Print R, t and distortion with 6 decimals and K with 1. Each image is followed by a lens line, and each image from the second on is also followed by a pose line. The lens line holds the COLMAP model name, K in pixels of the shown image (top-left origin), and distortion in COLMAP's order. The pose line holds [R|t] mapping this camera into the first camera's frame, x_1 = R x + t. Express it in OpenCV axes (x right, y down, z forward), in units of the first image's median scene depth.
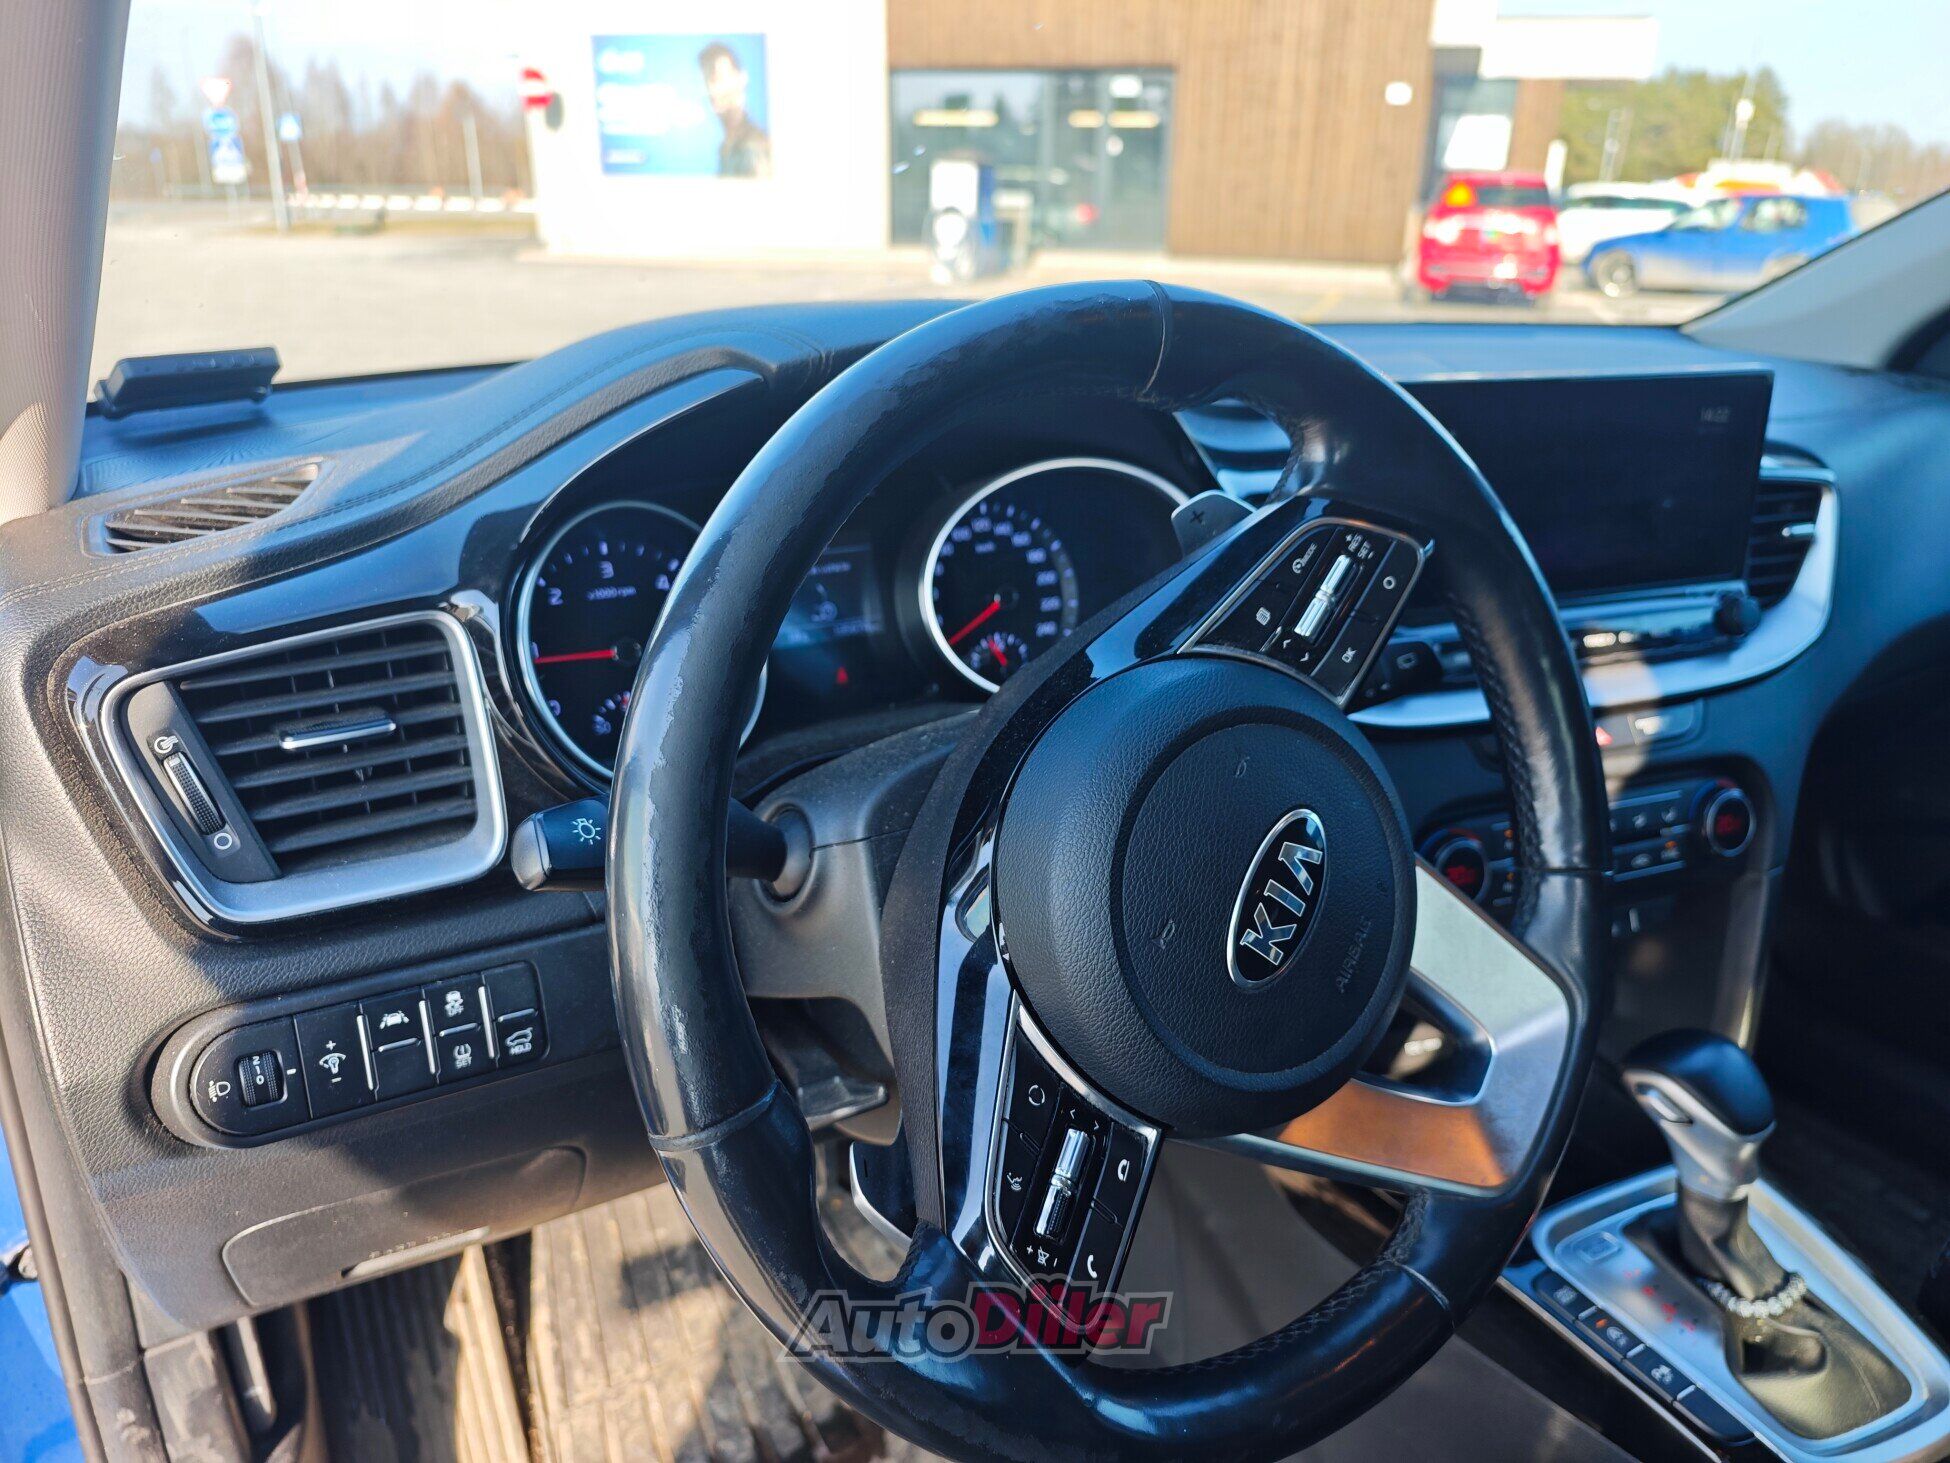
lens RADIAL K [[1317.3, 0, 982.2], [0, 1317.3, 729.0], [0, 0, 1]] dist [0.019690, -0.023594]
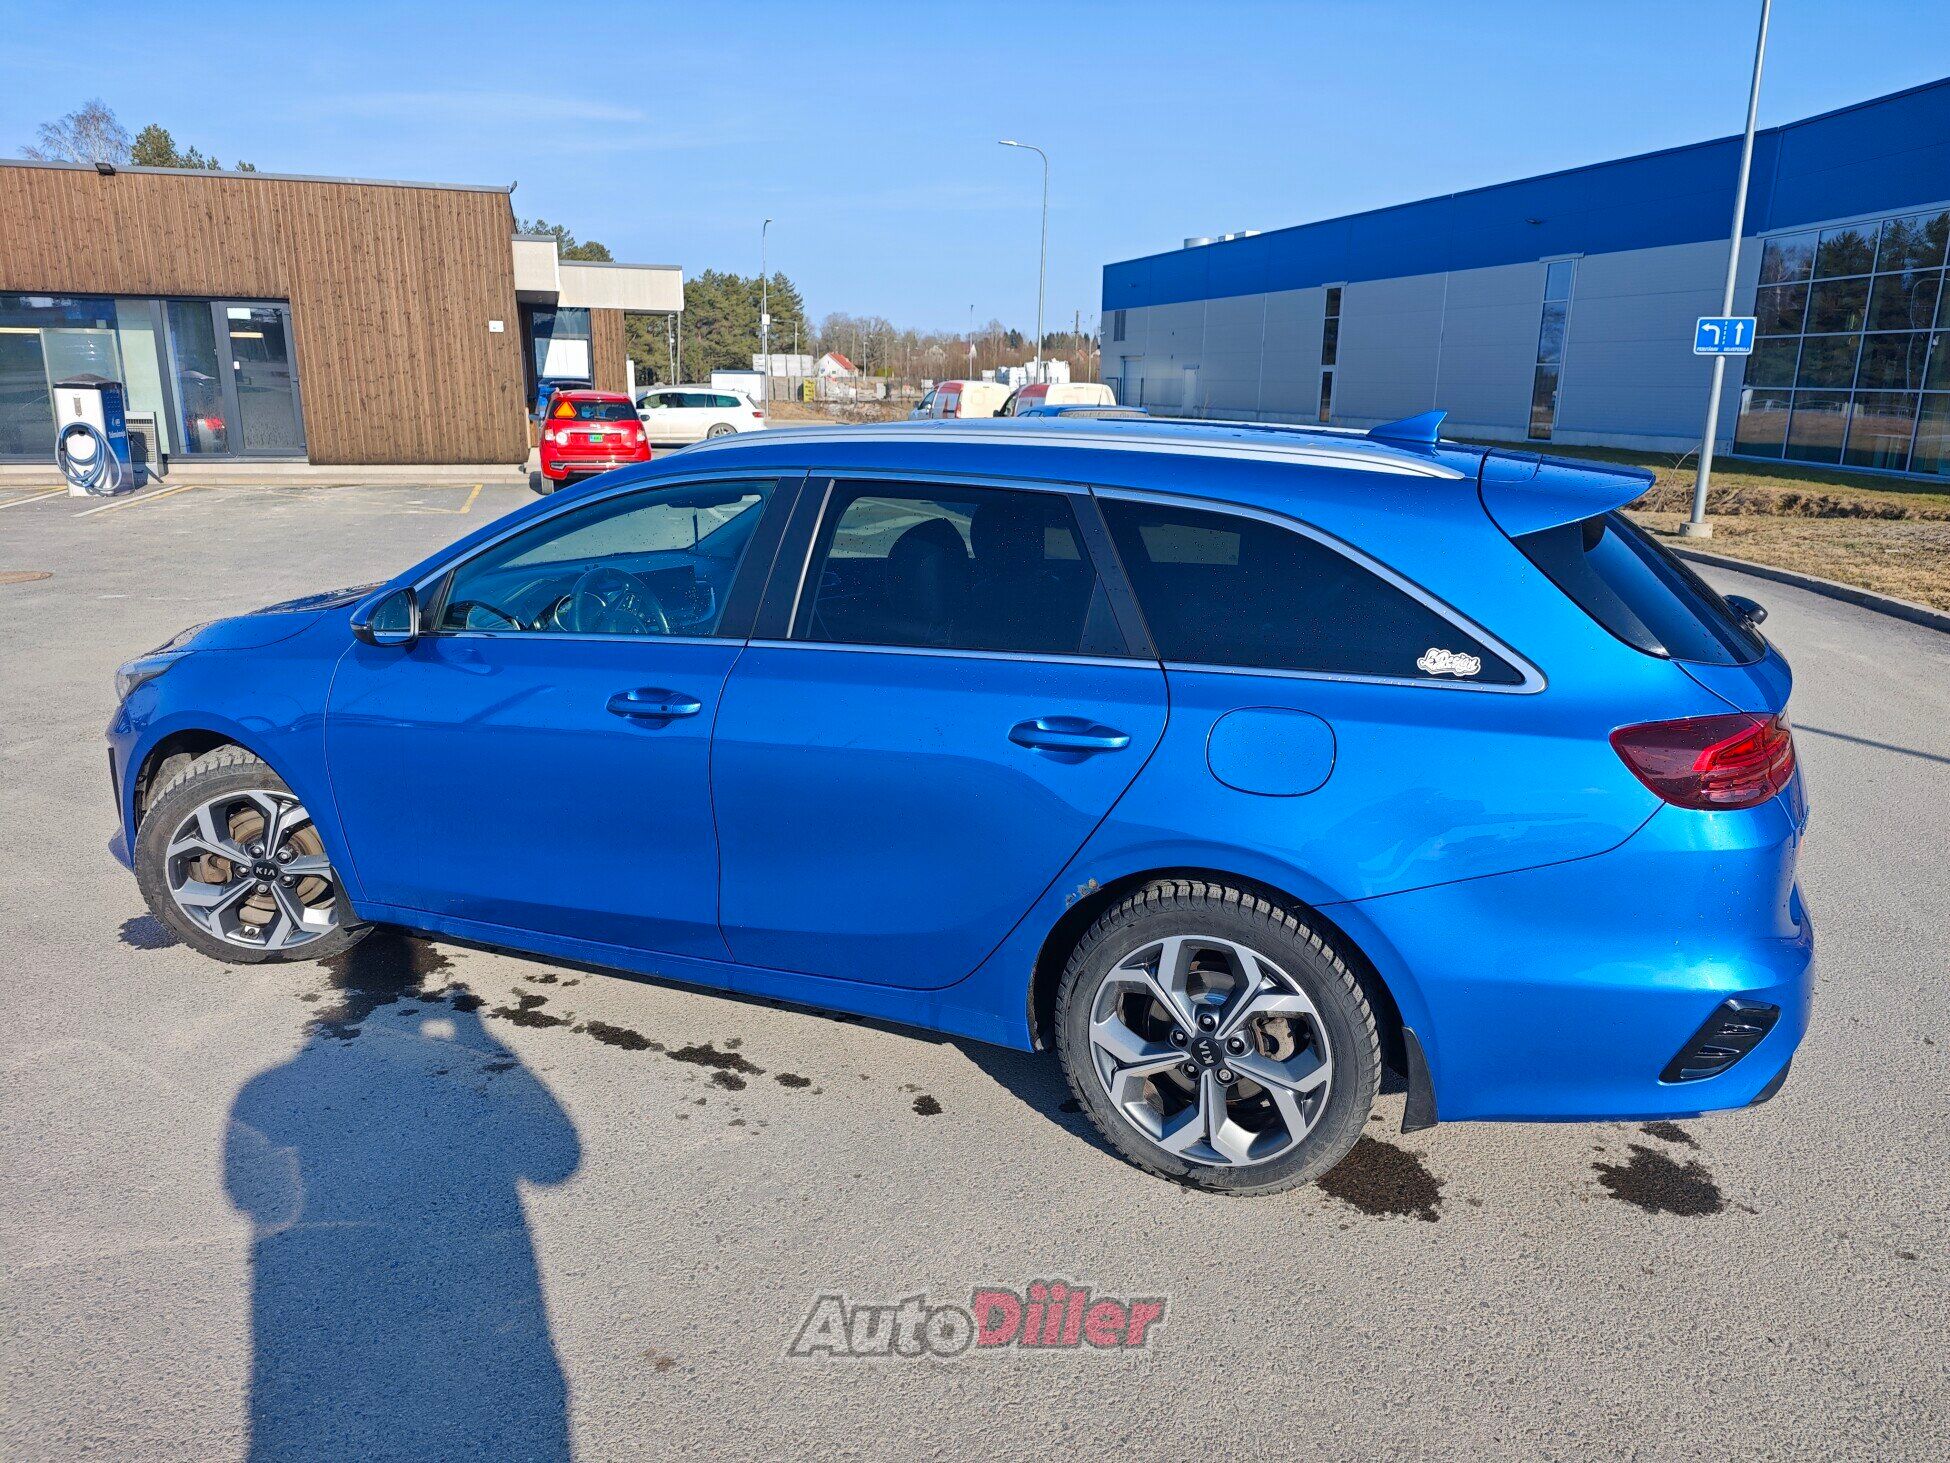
lens RADIAL K [[1317.3, 0, 972.4], [0, 1317.3, 726.2], [0, 0, 1]] dist [0.019690, -0.023594]
pose [[0.812484, -0.155024, 0.561993, -0.067294], [0.219172, 0.974503, -0.048047, 0.032005], [-0.540215, 0.162211, 0.825745, -0.175316]]
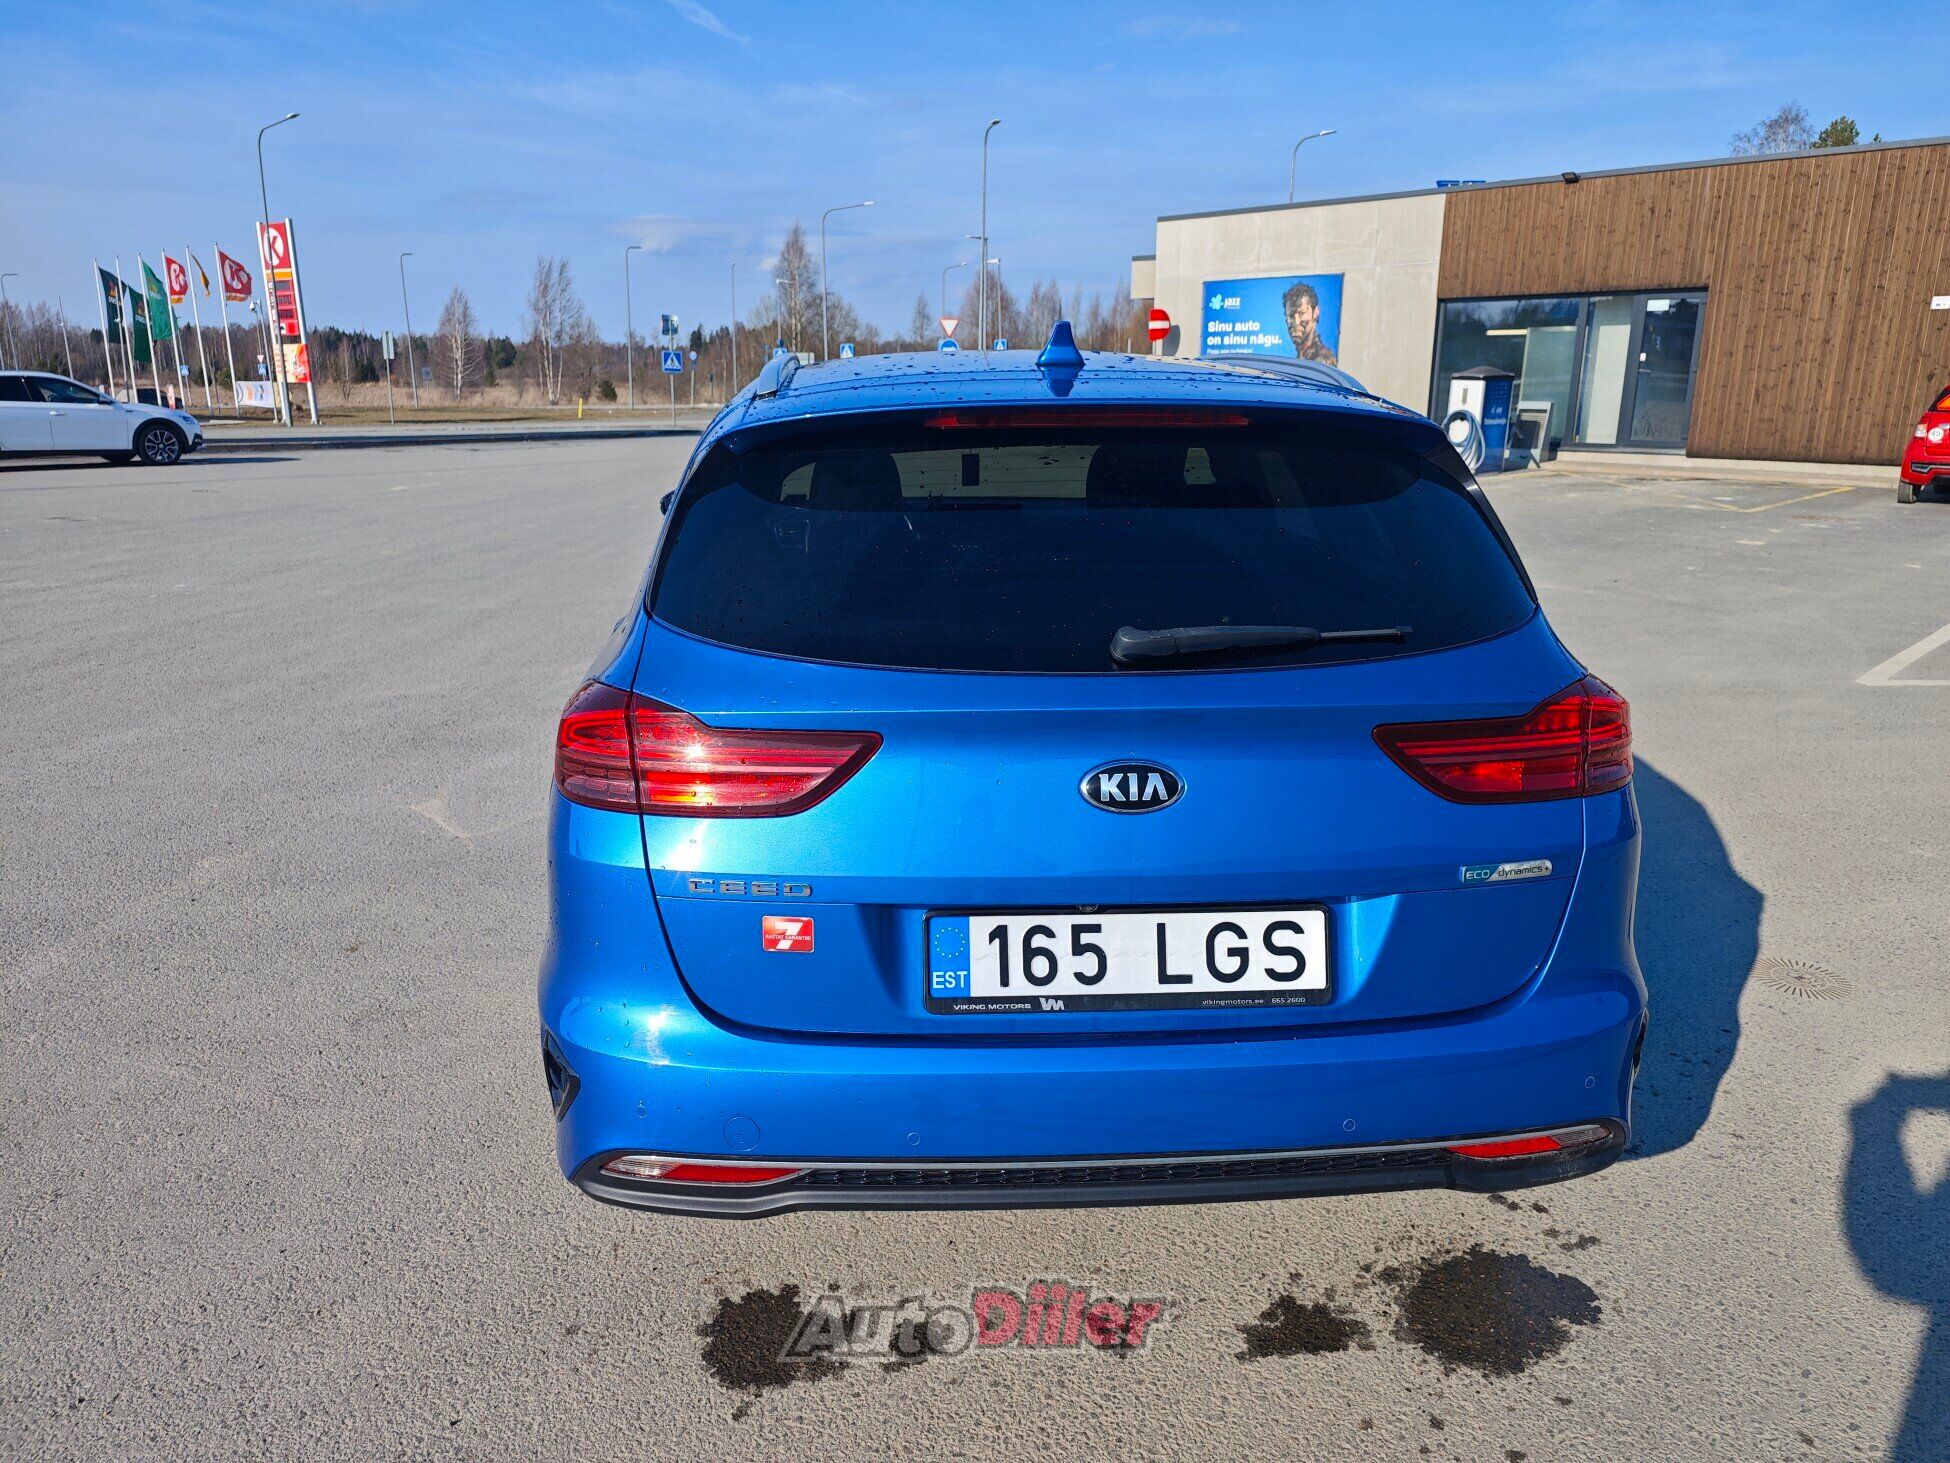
lens RADIAL K [[1317.3, 0, 964.7], [0, 1317.3, 740.4], [0, 0, 1]] dist [0.019690, -0.023594]
pose [[0.878792, 0.106919, -0.465073, 0.154295], [-0.160041, 0.984168, -0.076153, 0.049717], [0.449568, 0.141354, 0.881991, -0.185781]]
